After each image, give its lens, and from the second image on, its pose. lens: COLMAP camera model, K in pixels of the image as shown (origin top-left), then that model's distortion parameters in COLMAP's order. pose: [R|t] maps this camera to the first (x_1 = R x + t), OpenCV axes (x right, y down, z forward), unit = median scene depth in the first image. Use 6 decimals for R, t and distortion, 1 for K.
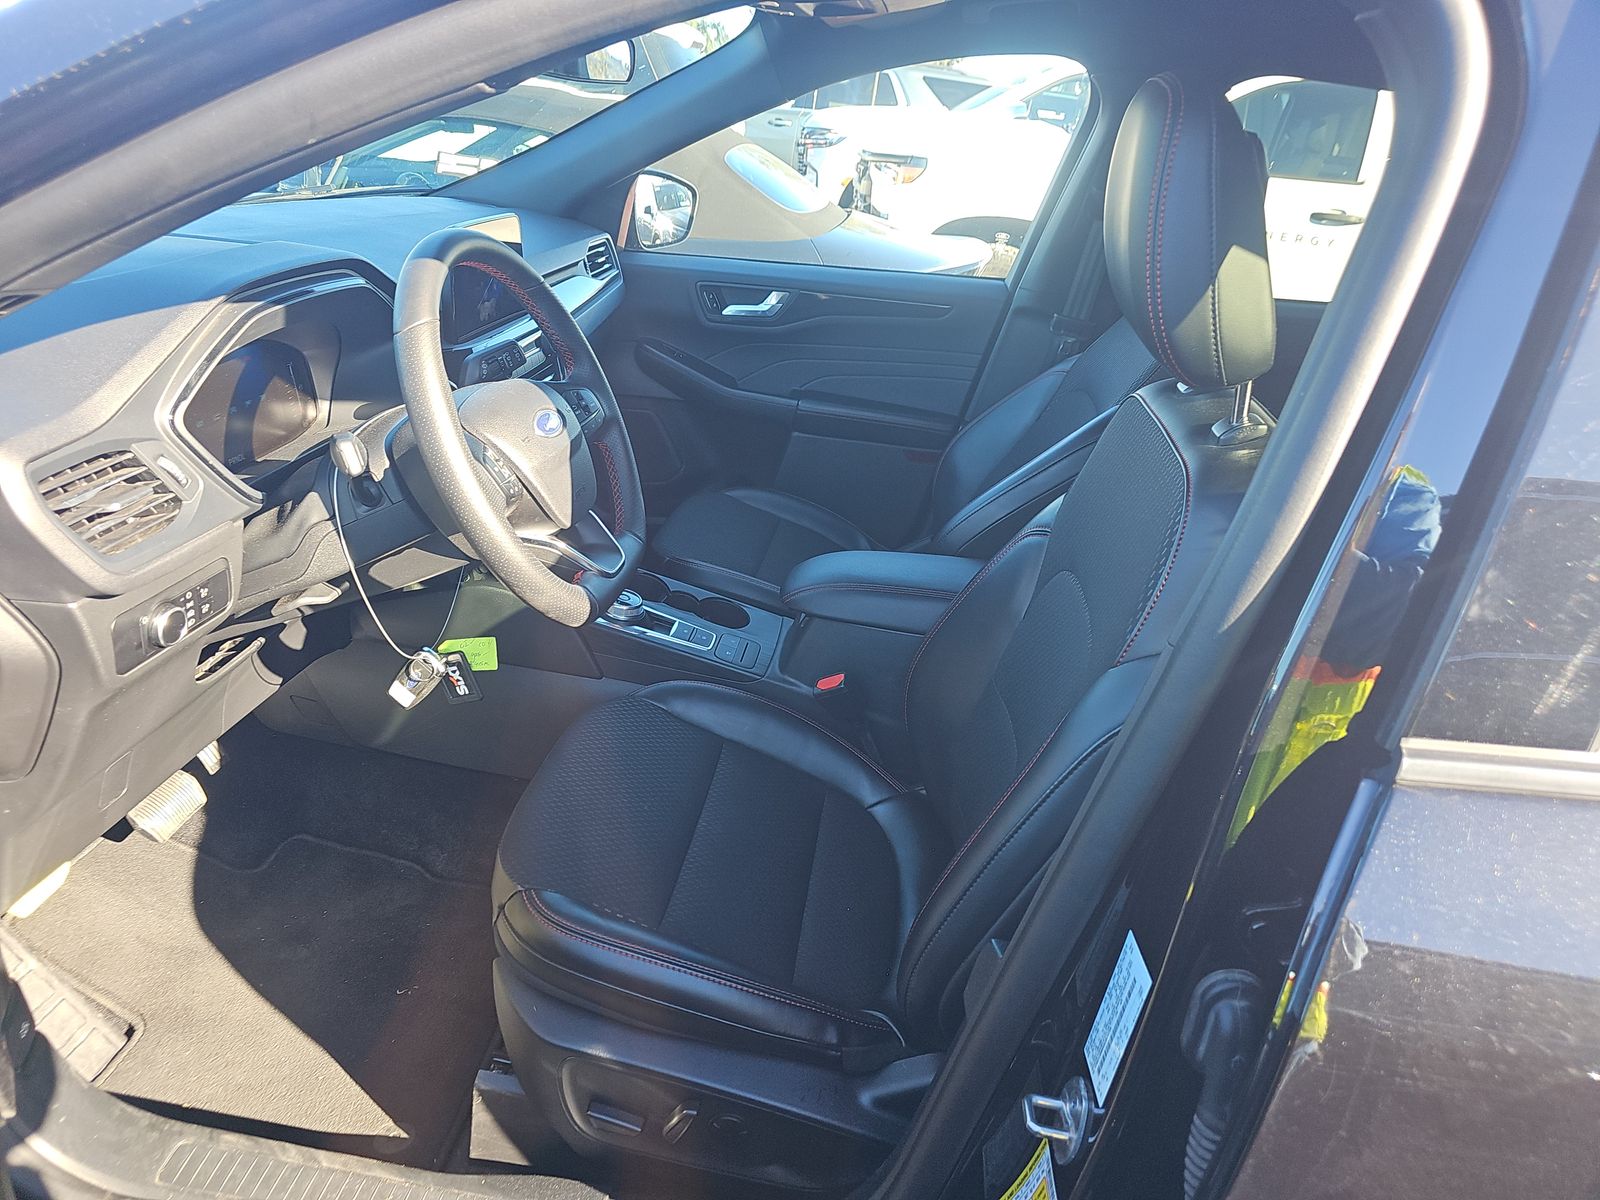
lens RADIAL K [[1071.4, 0, 804.7], [0, 1071.4, 591.0], [0, 0, 1]] dist [0.048937, -0.058614]
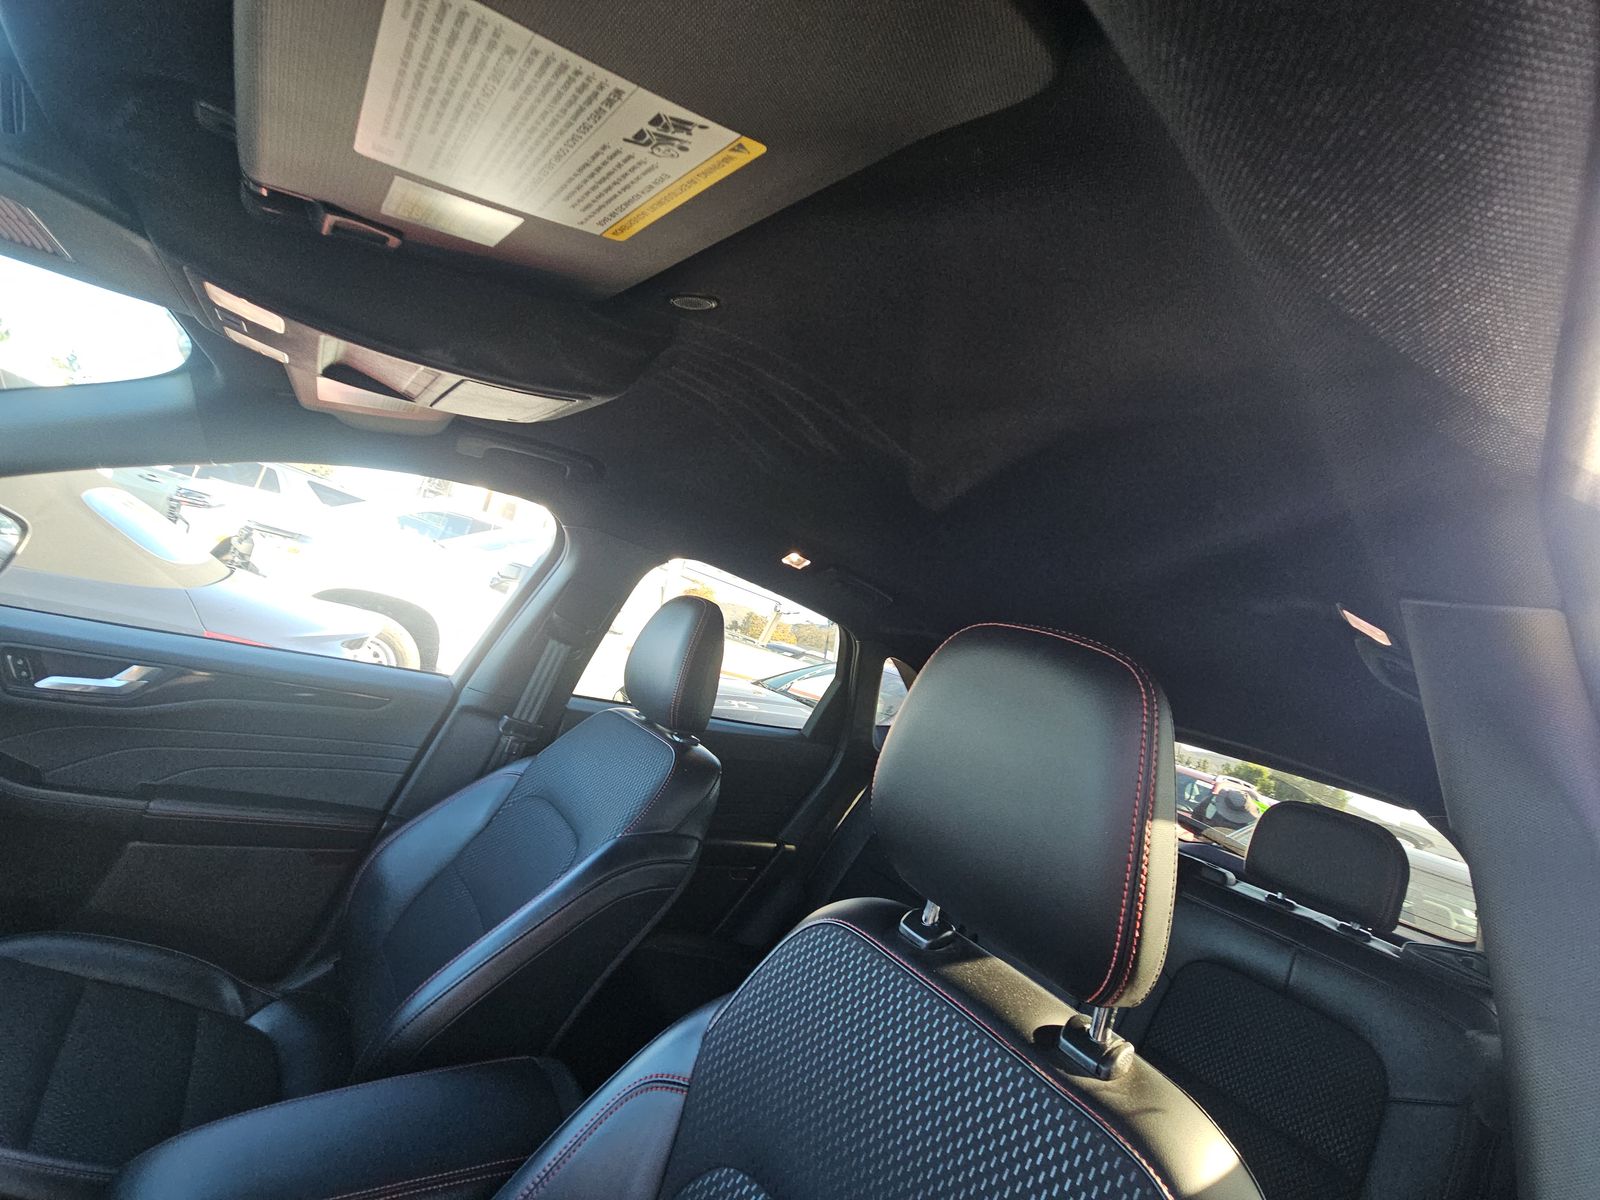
lens RADIAL K [[646.7, 0, 796.0], [0, 646.7, 603.0], [0, 0, 1]] dist [-0.002322, -0.000401]
pose [[0.696476, 0.151715, 0.701358, -0.018309], [0.089921, 0.951237, -0.295063, -0.079650], [-0.711924, 0.268571, 0.648872, 0.185971]]
